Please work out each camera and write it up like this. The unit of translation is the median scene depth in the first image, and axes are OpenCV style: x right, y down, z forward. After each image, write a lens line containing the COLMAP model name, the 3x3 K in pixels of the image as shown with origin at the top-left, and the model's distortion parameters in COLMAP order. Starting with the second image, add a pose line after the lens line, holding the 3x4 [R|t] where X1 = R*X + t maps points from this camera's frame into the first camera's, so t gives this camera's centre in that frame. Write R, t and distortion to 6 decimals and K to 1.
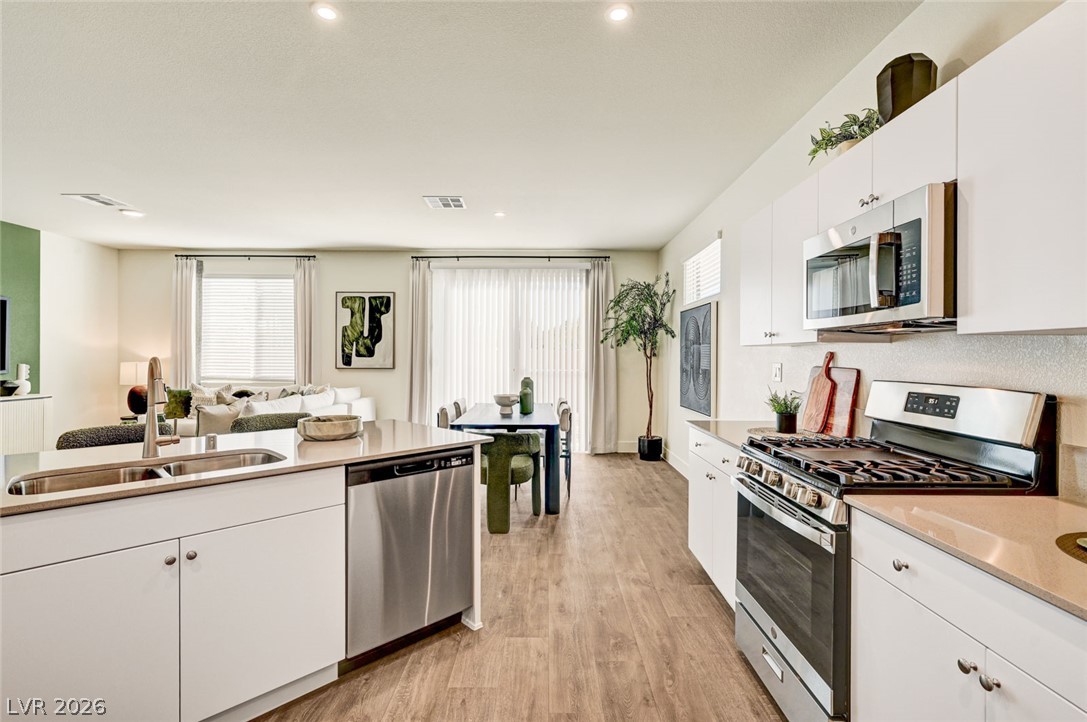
lens RADIAL K [[505.3, 0, 533.0], [0, 505.3, 358.4], [0, 0, 1]] dist [0.011882, -0.000363]
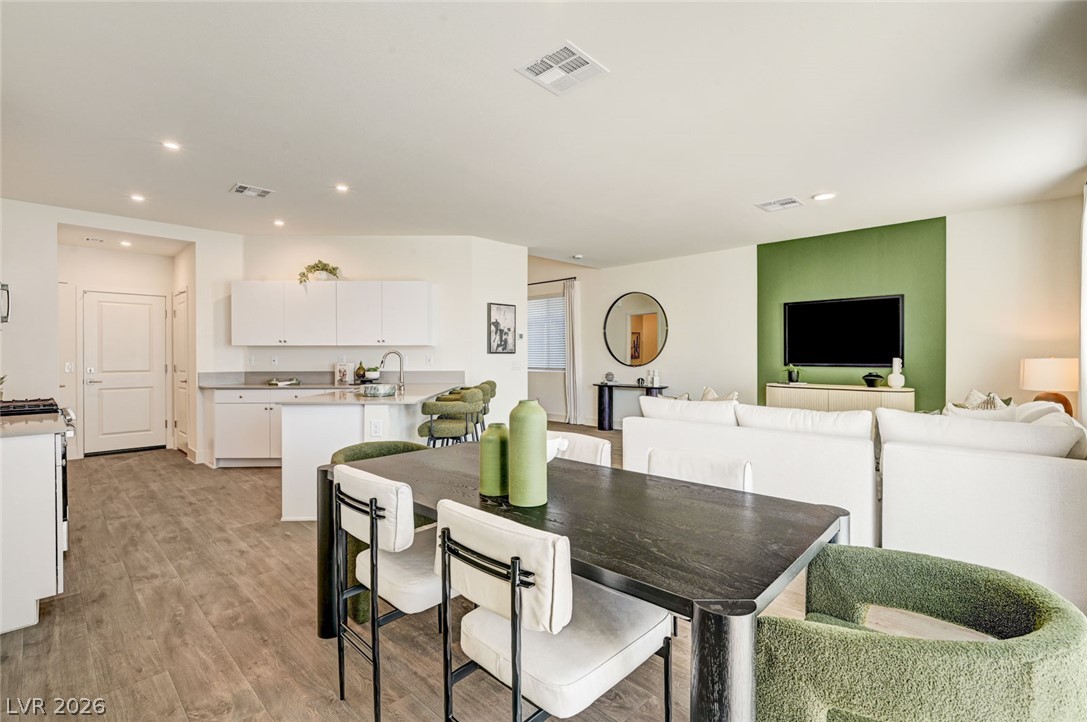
lens RADIAL K [[505.3, 0, 551.2], [0, 505.3, 356.8], [0, 0, 1]] dist [0.011882, -0.000363]
pose [[-0.679820, 0.000742, -0.733379, 0.174779], [-0.001368, 0.999996, 0.002280, 0.006341], [0.733378, 0.002554, -0.679816, 0.970318]]
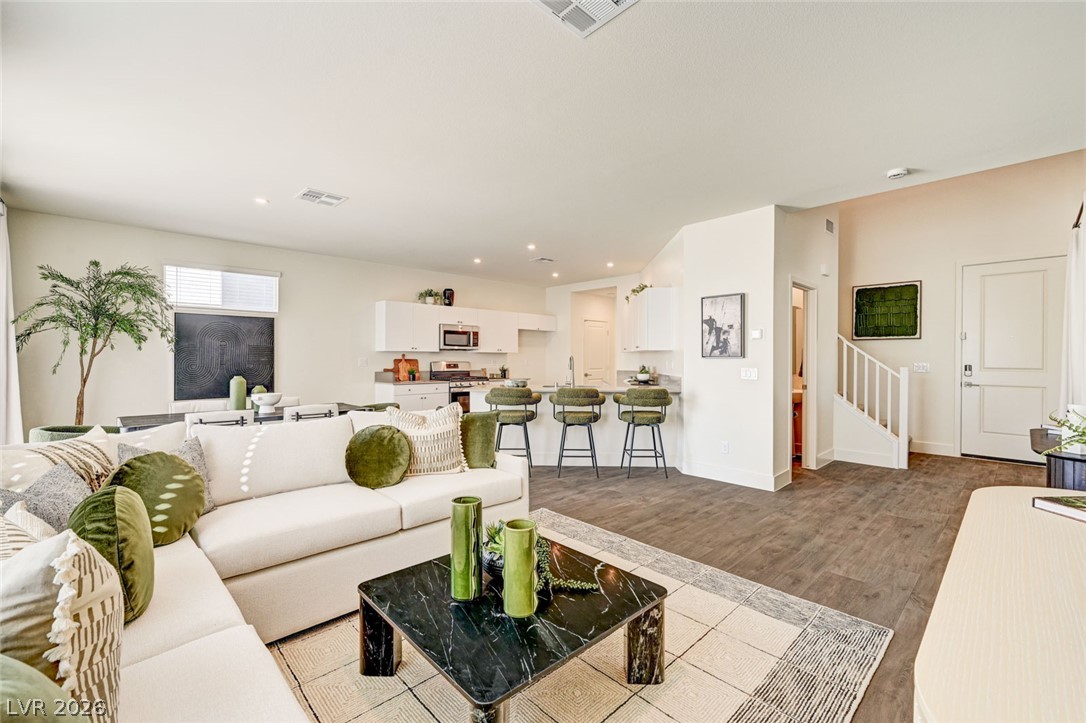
lens RADIAL K [[477.4, 0, 539.5], [0, 477.4, 359.0], [0, 0, 1]] dist [-0.001240, 0.000208]
pose [[-0.684811, -0.003398, 0.728713, -0.827194], [0.000411, 0.999987, 0.005049, 0.000616], [-0.728721, 0.003757, -0.684800, 0.947861]]
